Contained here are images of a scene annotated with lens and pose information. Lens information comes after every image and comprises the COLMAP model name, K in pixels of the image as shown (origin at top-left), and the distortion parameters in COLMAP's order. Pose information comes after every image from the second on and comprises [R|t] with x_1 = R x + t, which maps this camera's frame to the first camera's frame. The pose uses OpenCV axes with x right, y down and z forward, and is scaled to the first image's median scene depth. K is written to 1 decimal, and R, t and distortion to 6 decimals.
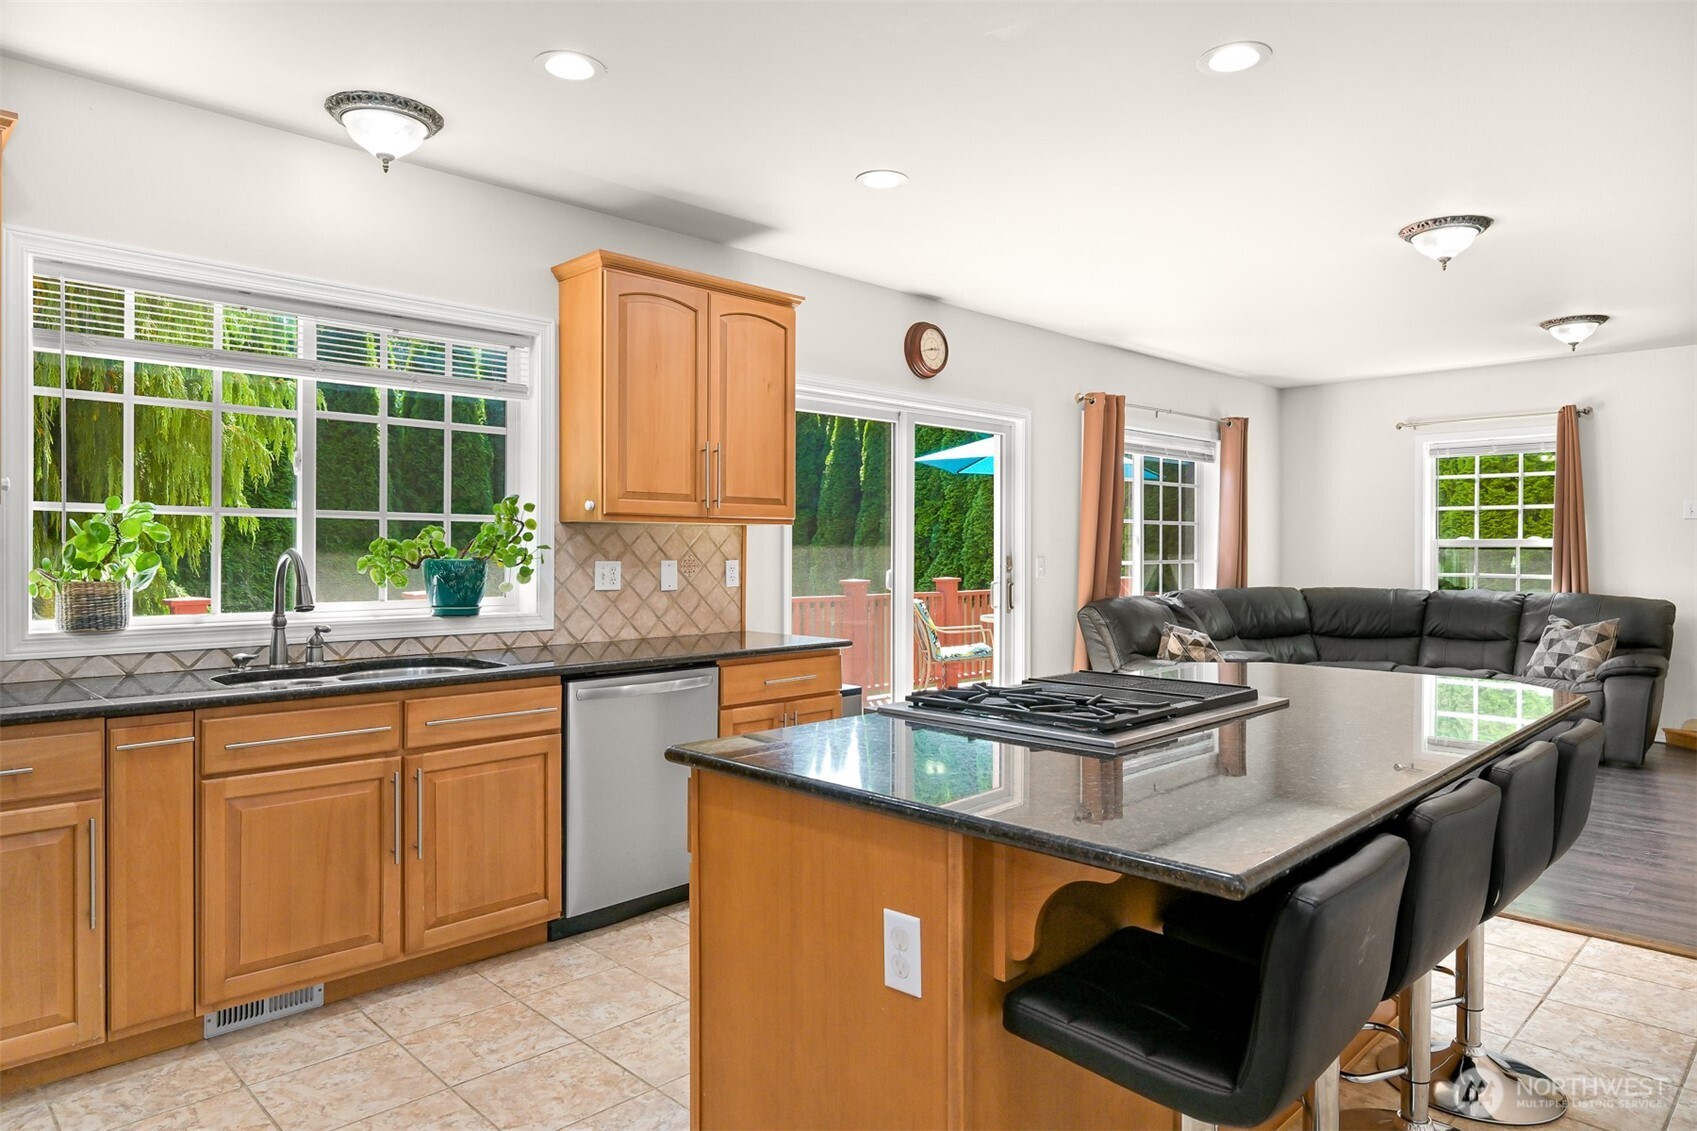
lens RADIAL K [[1046.4, 0, 845.0], [0, 1046.4, 551.3], [0, 0, 1]] dist [-0.002389, -0.000423]
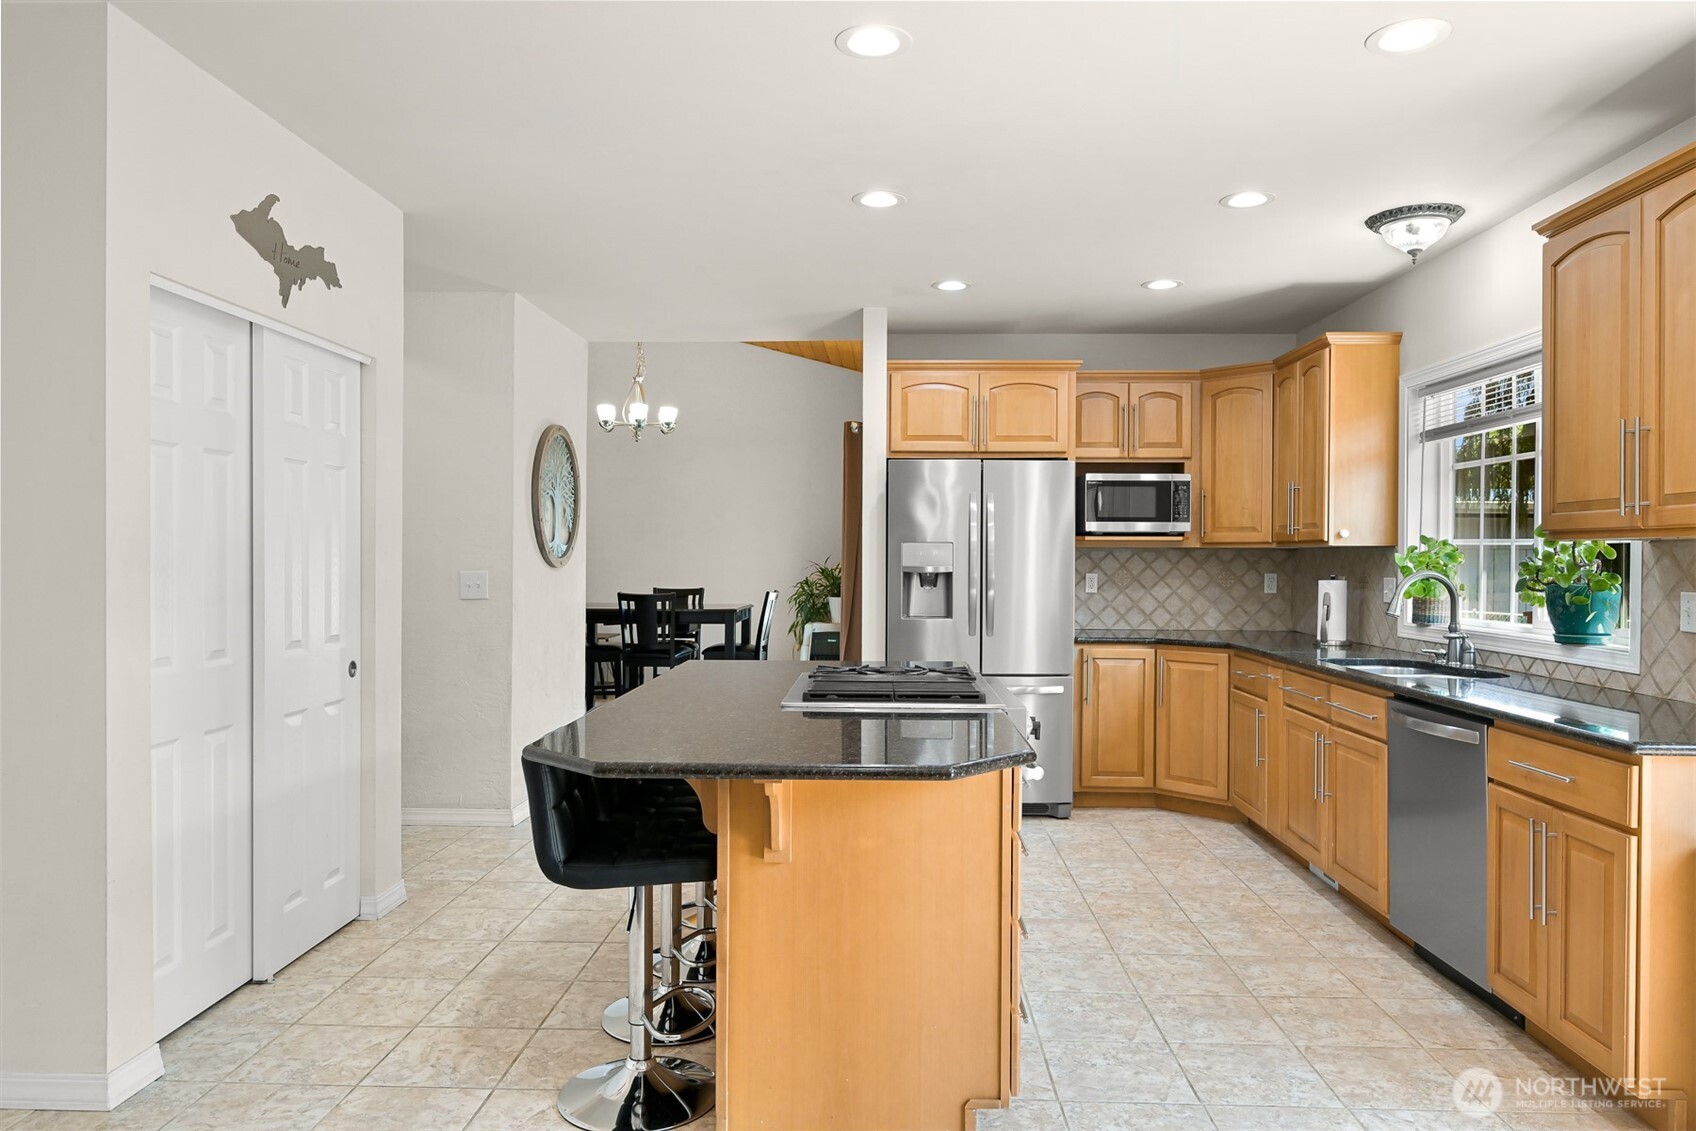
lens RADIAL K [[1122.1, 0, 848.0], [0, 1122.1, 565.5], [0, 0, 1]] dist [-0.006056, 0.001189]
pose [[-0.729096, 0.000321, -0.684411, 0.701657], [-0.007143, 0.999942, 0.008080, -0.010804], [0.684374, 0.010780, -0.729051, 1.125391]]
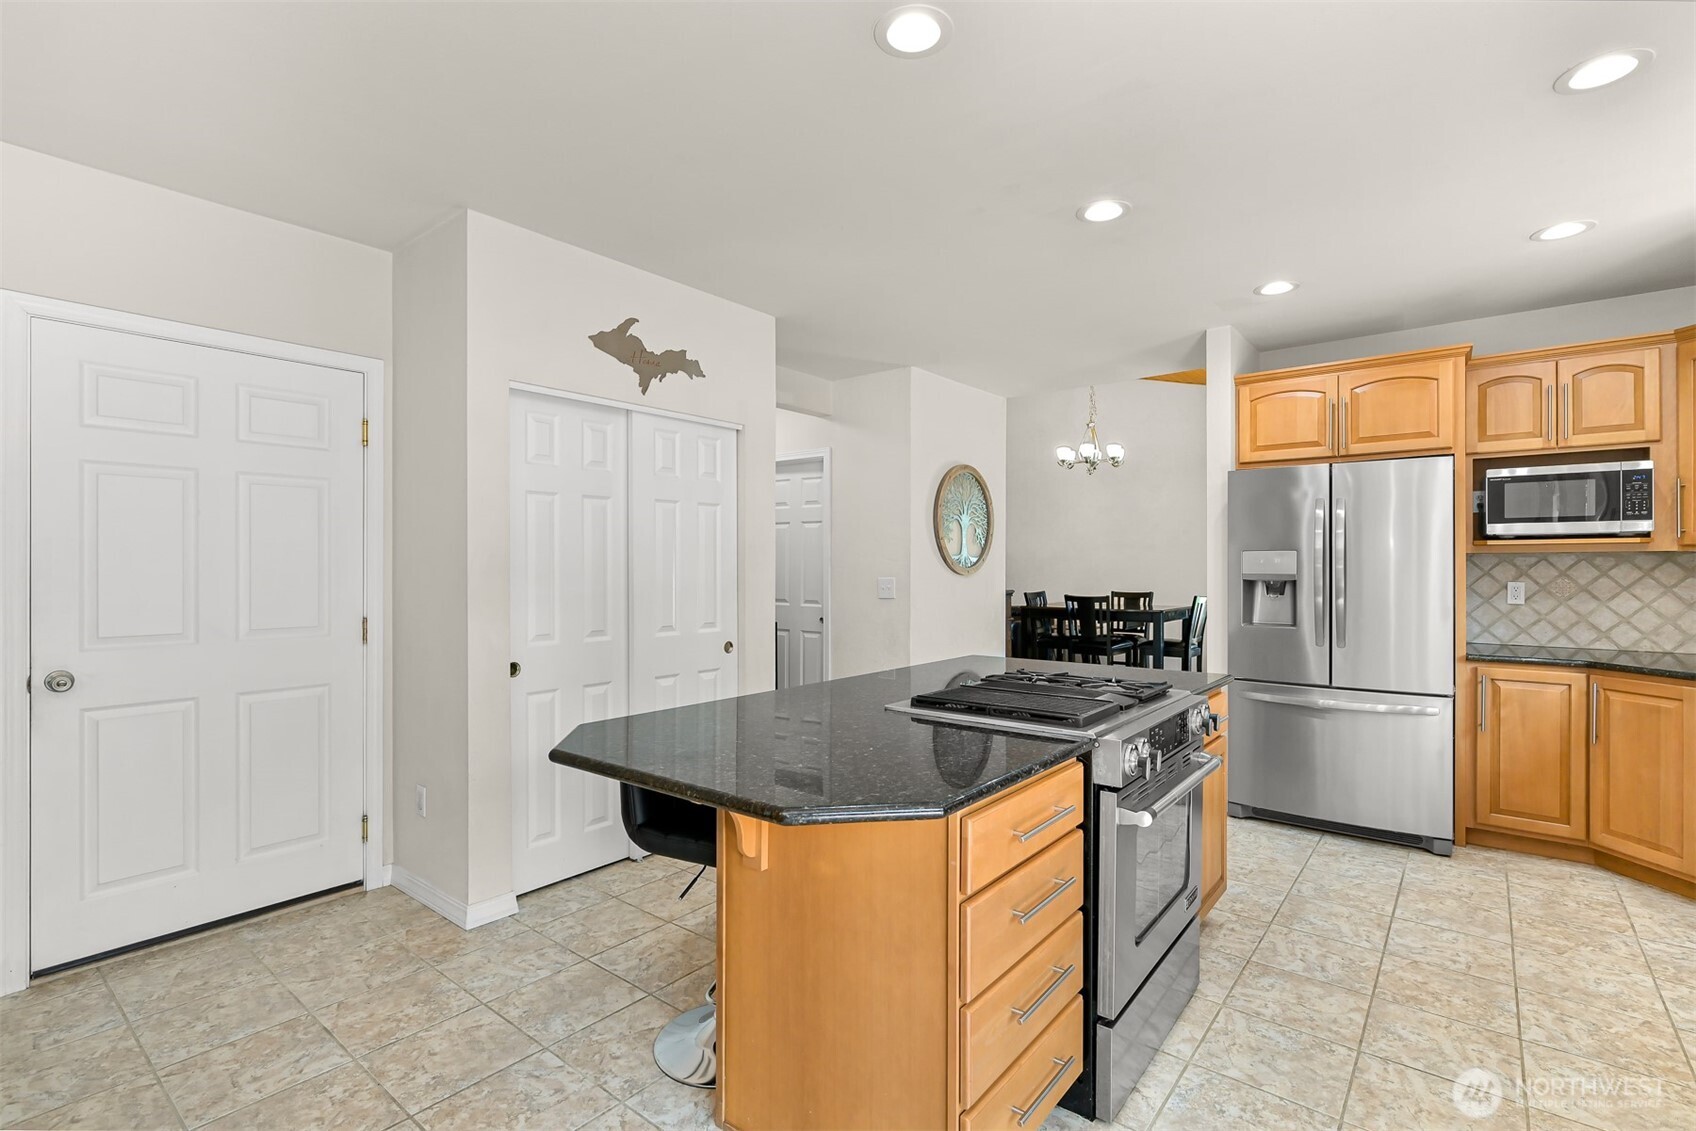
lens RADIAL K [[784.8, 0, 848.0], [0, 784.8, 565.5], [0, 0, 1]] dist [-0.003450, 0.000569]
pose [[-0.993979, -0.000427, -0.109570, 0.328508], [-0.000549, 0.999999, 0.001082, -0.010805], [0.109570, 0.001135, -0.993978, 1.092143]]
